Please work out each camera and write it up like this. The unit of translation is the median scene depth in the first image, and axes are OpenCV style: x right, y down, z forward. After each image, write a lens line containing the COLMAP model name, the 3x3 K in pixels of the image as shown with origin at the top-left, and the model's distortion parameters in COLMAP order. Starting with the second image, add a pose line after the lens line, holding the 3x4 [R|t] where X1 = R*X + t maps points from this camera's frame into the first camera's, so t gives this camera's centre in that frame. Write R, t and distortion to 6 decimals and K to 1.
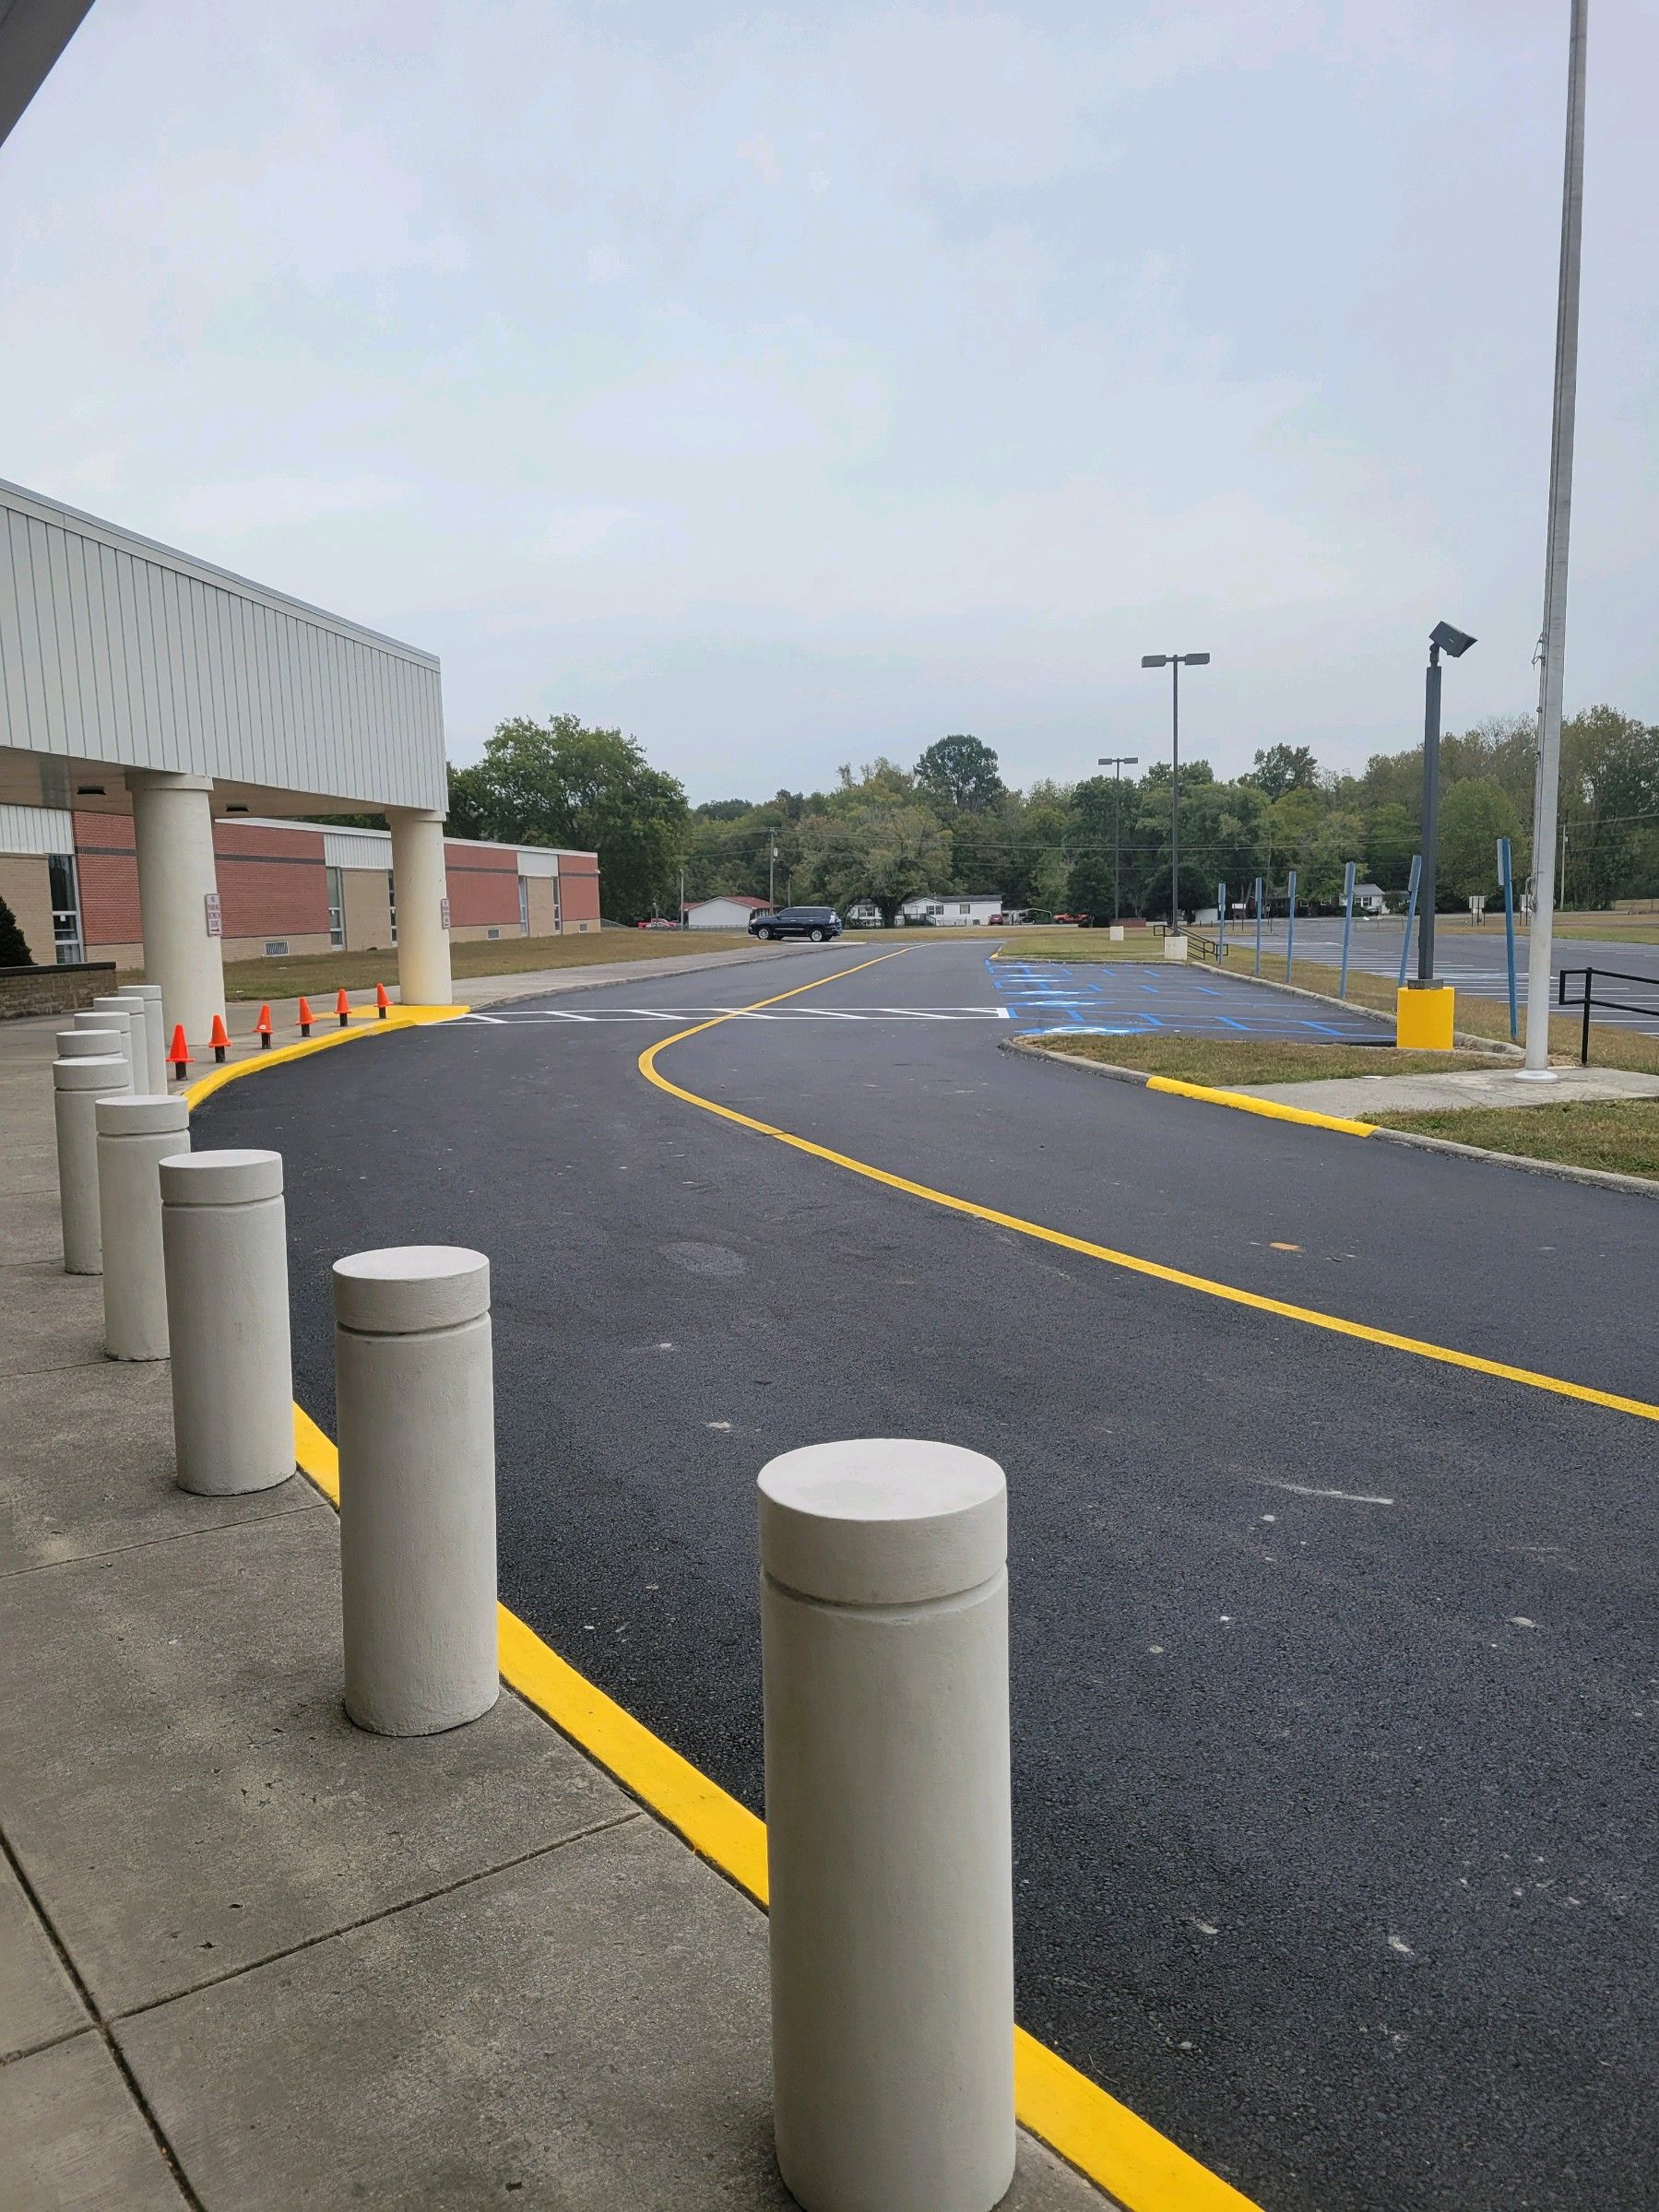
lens RADIAL K [[1673.6, 0, 830.0], [0, 1673.6, 1107.7], [0, 0, 1]] dist [0.042279, 0.000461]
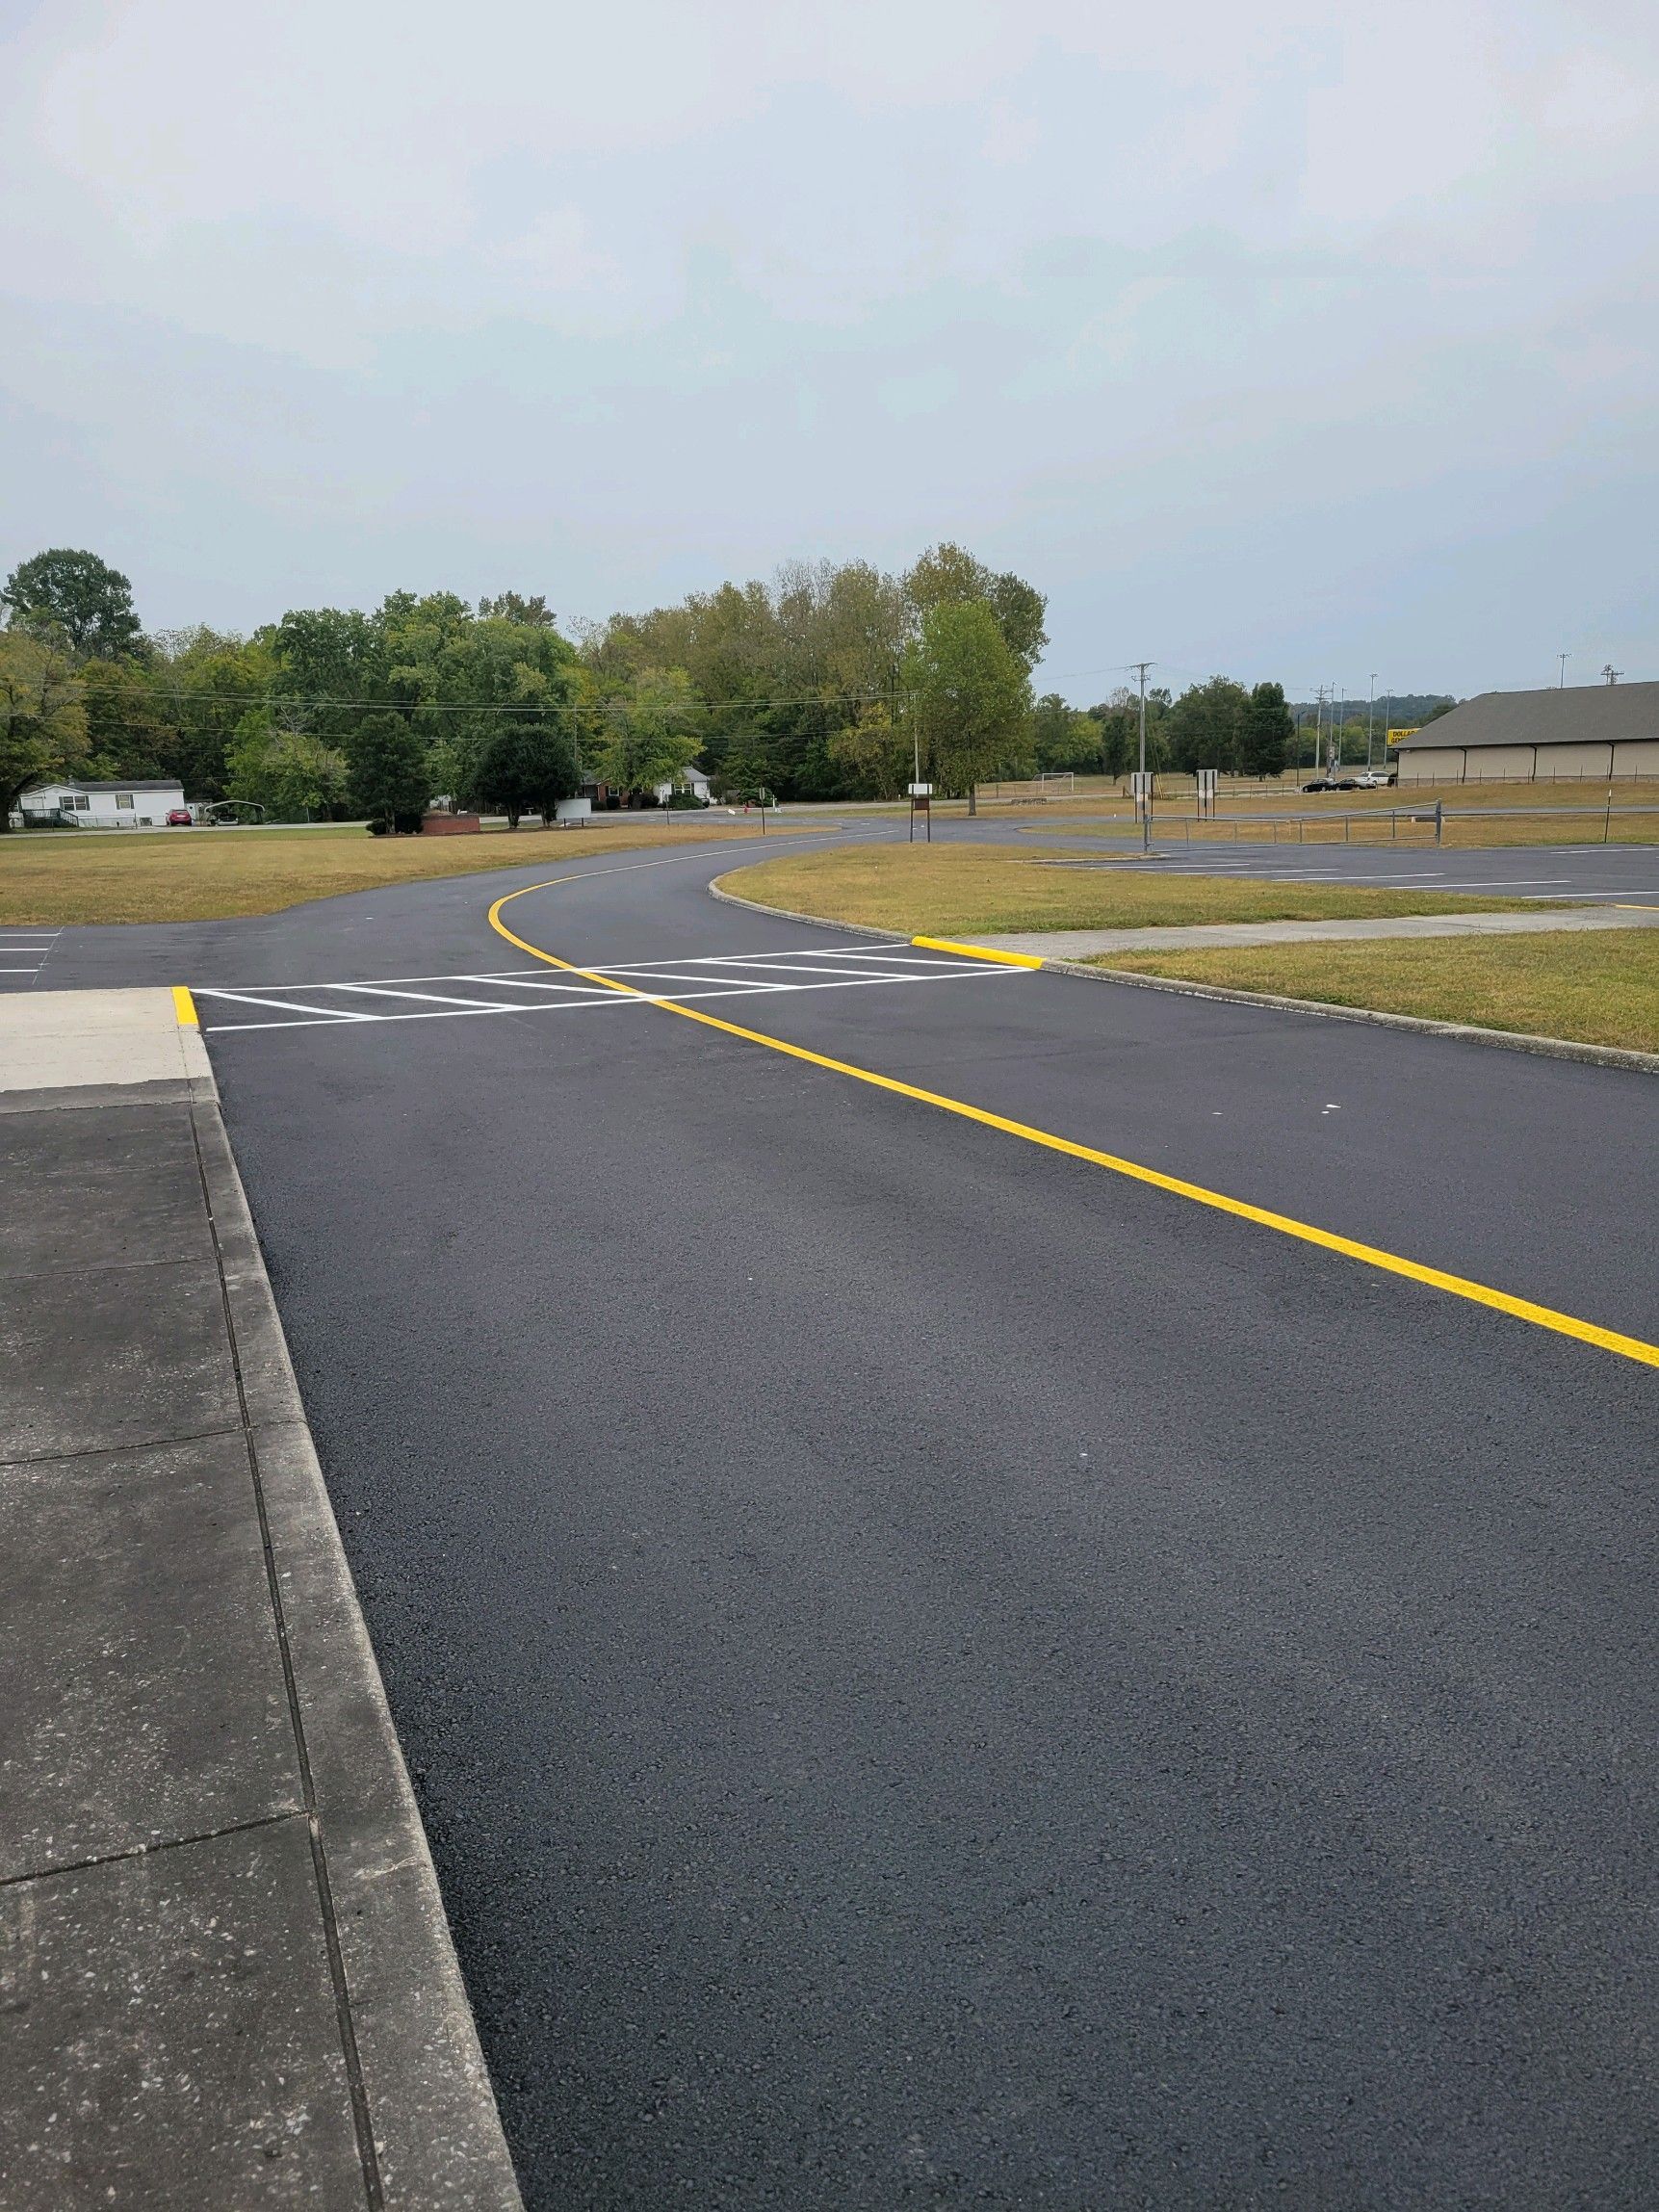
lens RADIAL K [[1673.3, 0, 831.9], [0, 1673.3, 1107.5], [0, 0, 1]] dist [0.042279, 0.000461]
pose [[0.875649, -0.096472, 0.473215, -0.000811], [0.066662, 0.994610, 0.079414, -0.033465], [-0.478326, -0.037993, 0.877360, 0.282900]]
